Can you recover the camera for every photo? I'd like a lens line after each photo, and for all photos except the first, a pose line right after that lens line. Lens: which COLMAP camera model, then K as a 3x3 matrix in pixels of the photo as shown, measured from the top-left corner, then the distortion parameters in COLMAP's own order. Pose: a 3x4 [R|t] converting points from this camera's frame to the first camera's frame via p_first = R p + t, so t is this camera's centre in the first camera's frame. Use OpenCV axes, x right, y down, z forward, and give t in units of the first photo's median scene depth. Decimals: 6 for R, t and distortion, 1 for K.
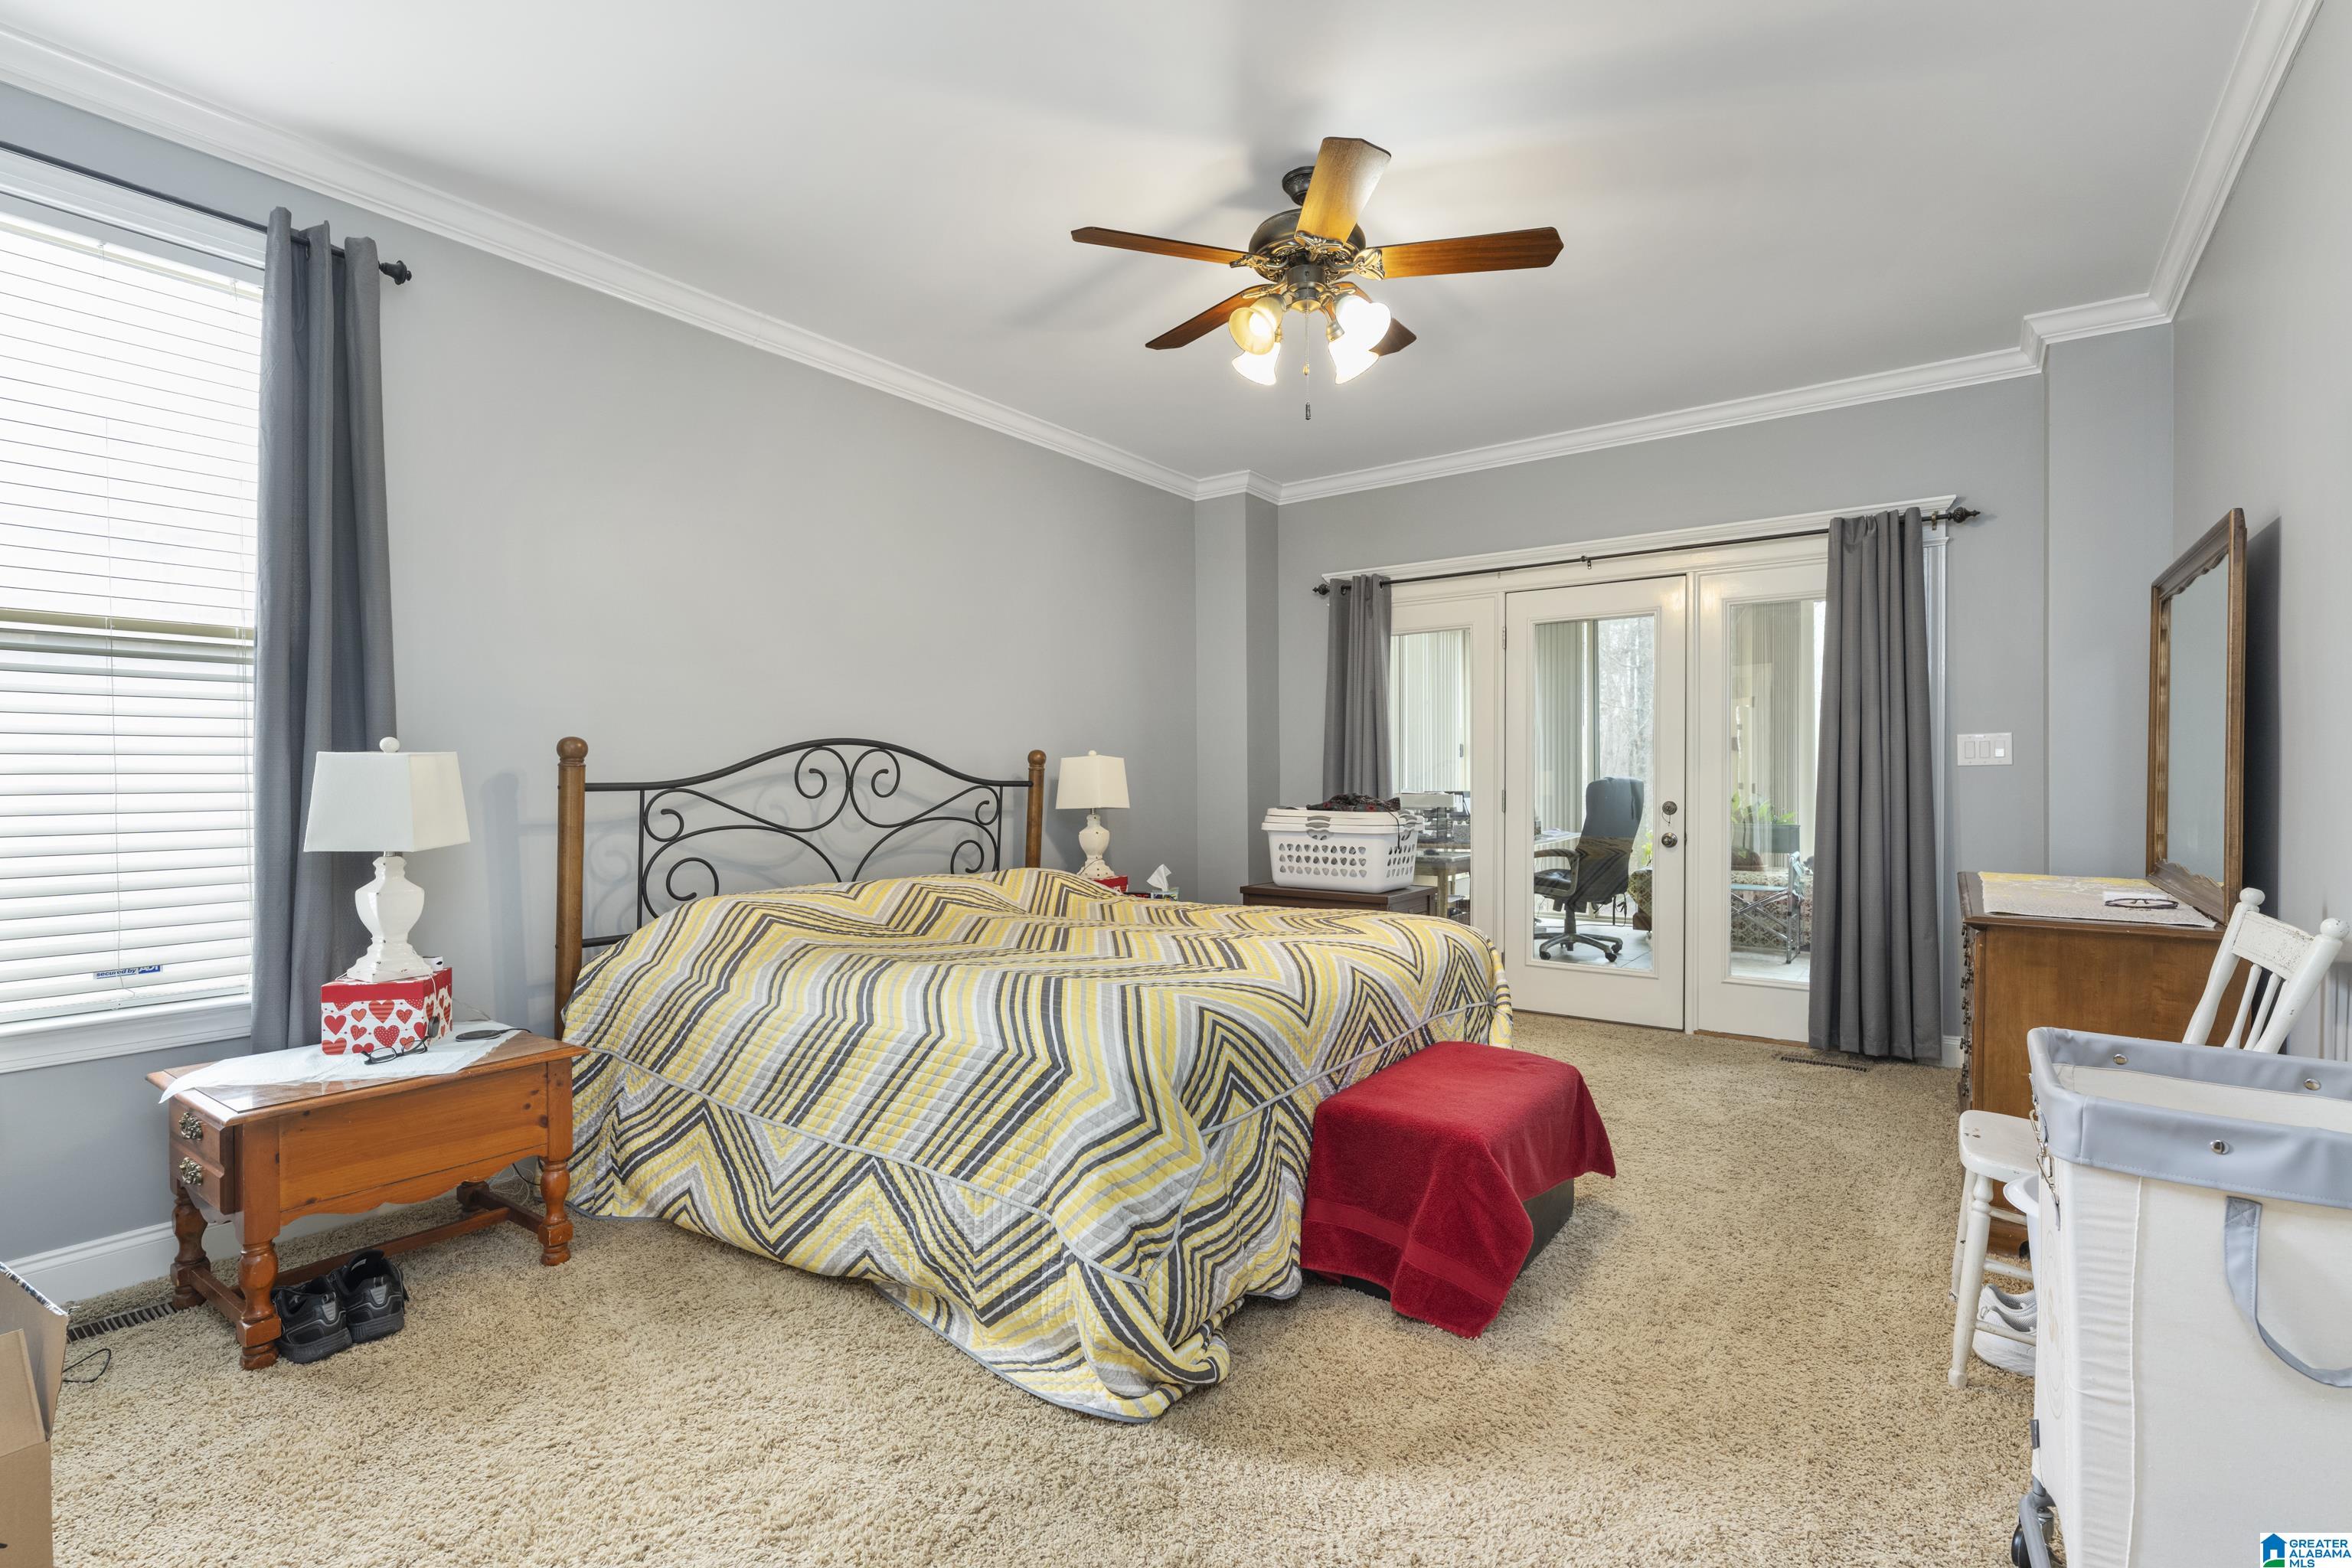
lens RADIAL K [[1072.1, 0, 1178.5], [0, 1072.1, 781.0], [0, 0, 1]] dist [0.004579, 0.000560]
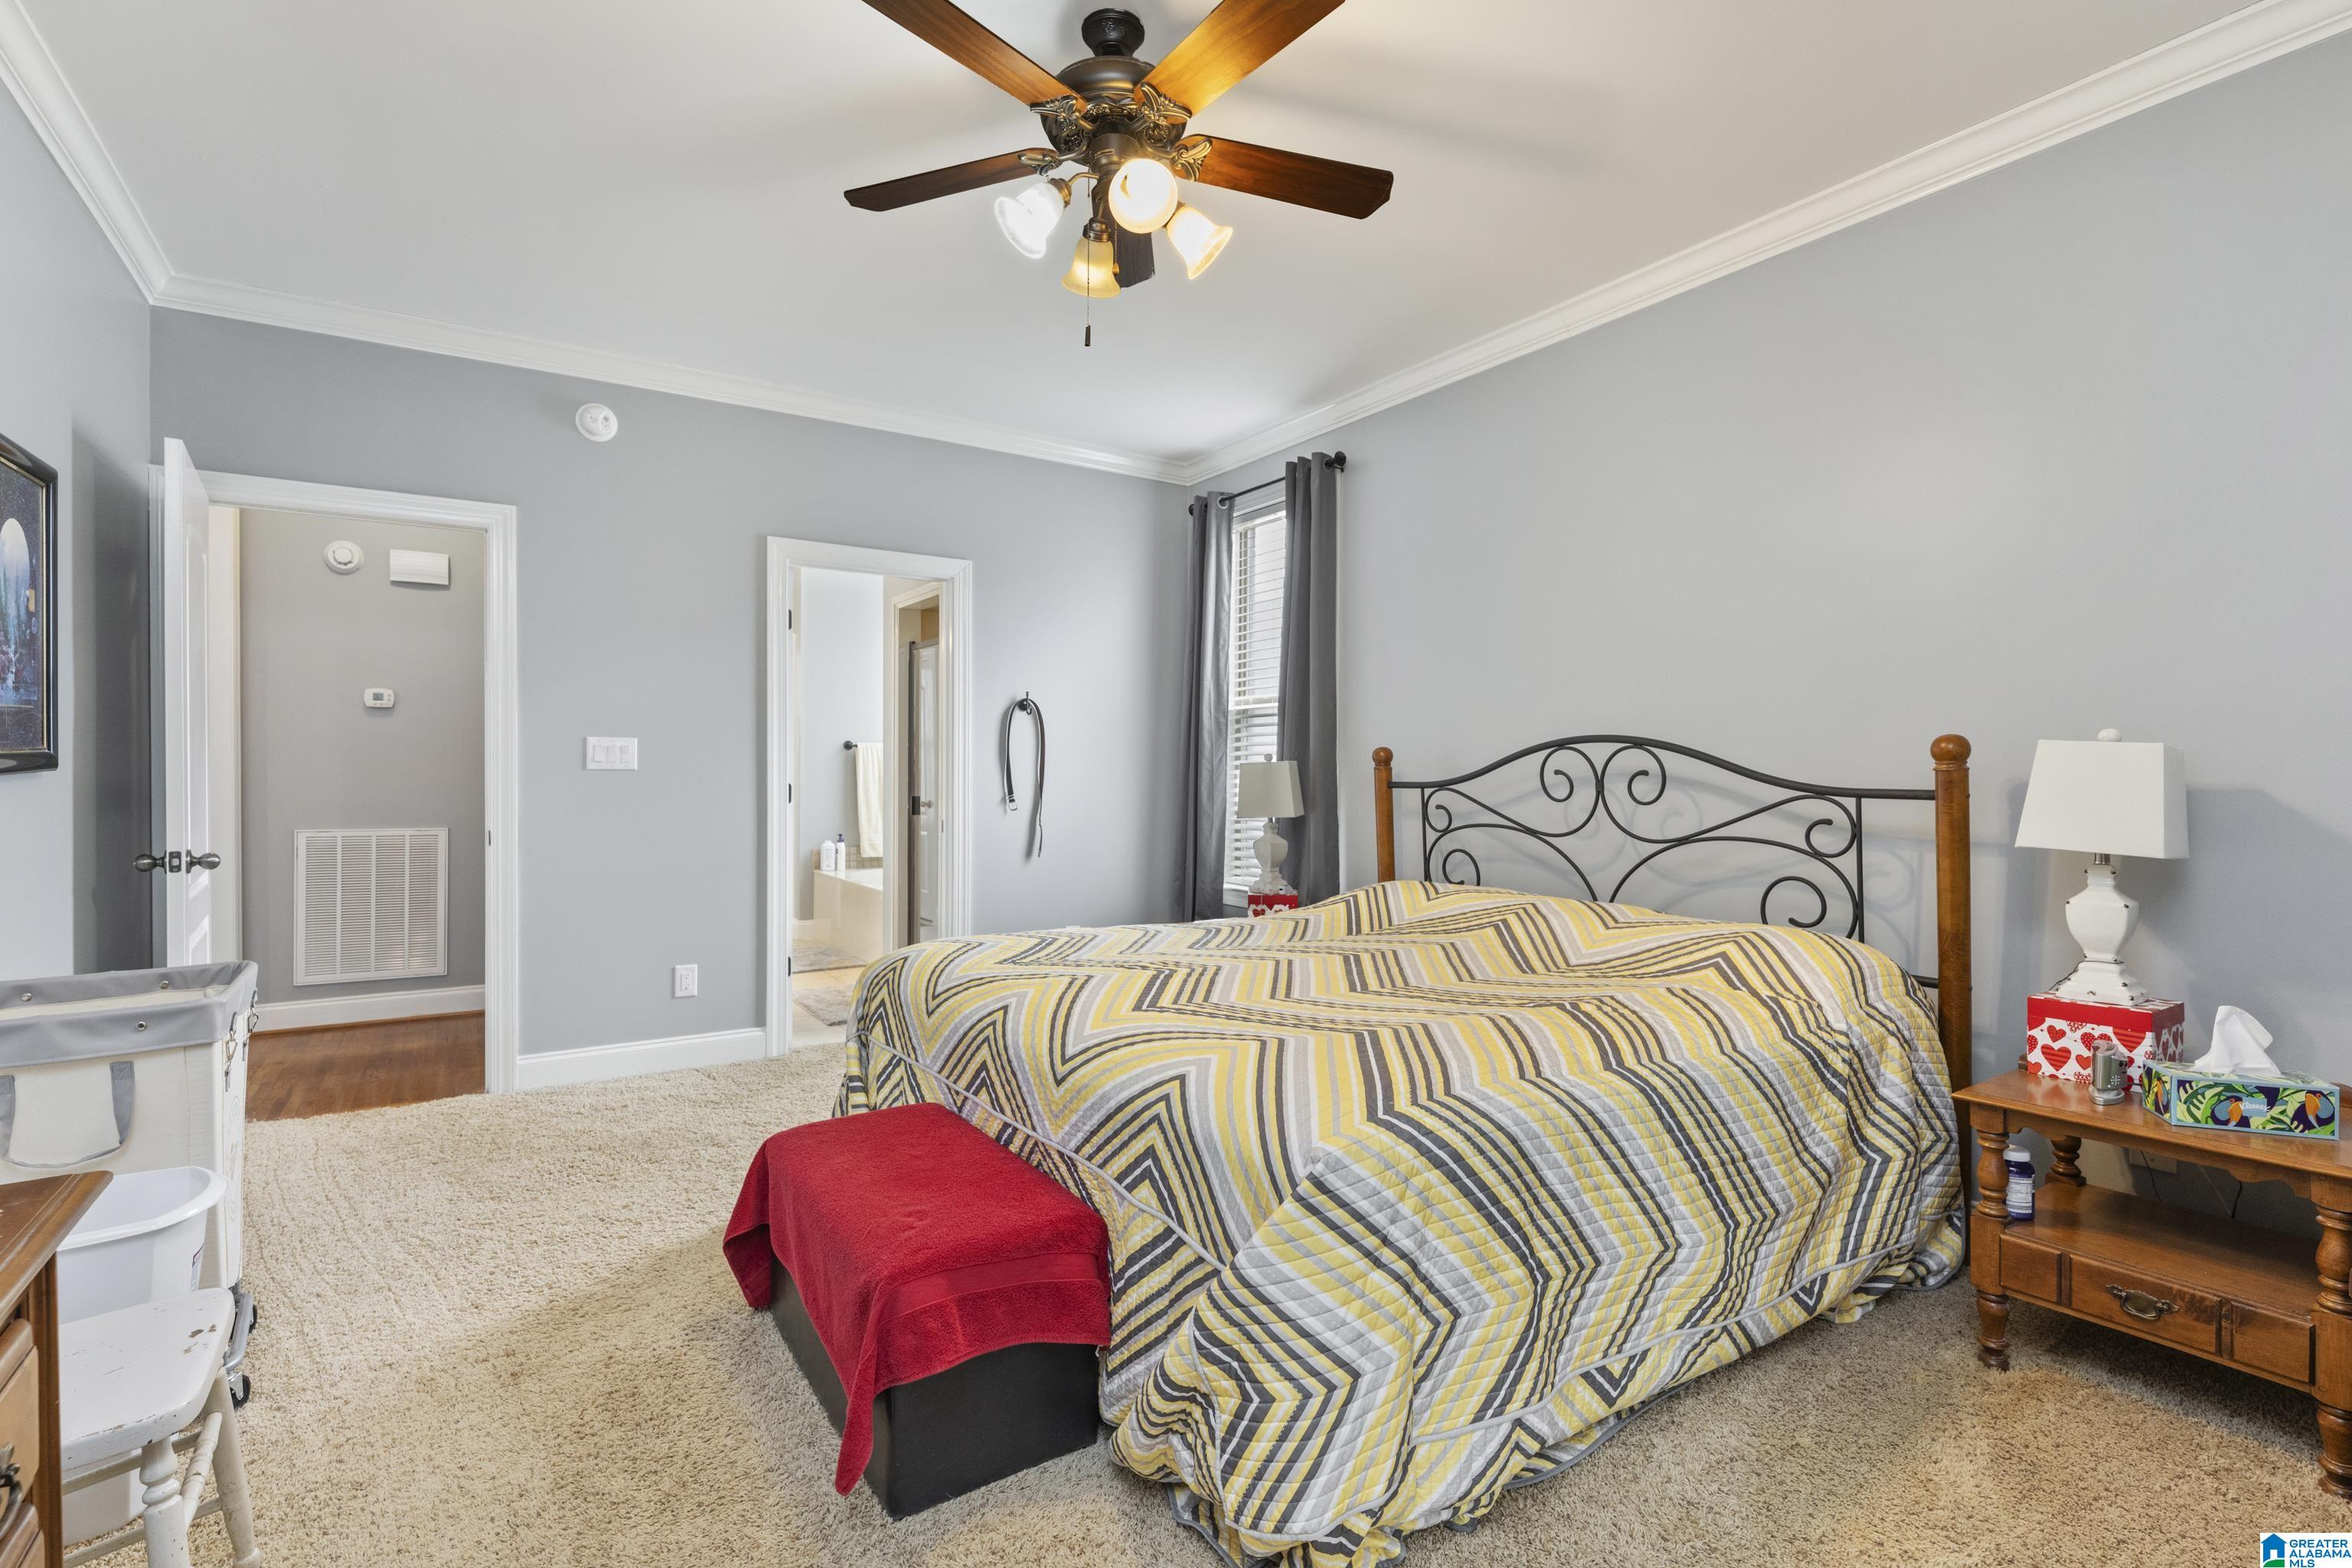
lens RADIAL K [[1072.1, 0, 1181.8], [0, 1072.1, 775.8], [0, 0, 1]] dist [0.004579, 0.000560]
pose [[-0.339960, 0.004885, -0.940427, 0.644536], [-0.007294, 0.999943, 0.007831, -0.011370], [0.940412, 0.009522, -0.339905, 1.001787]]
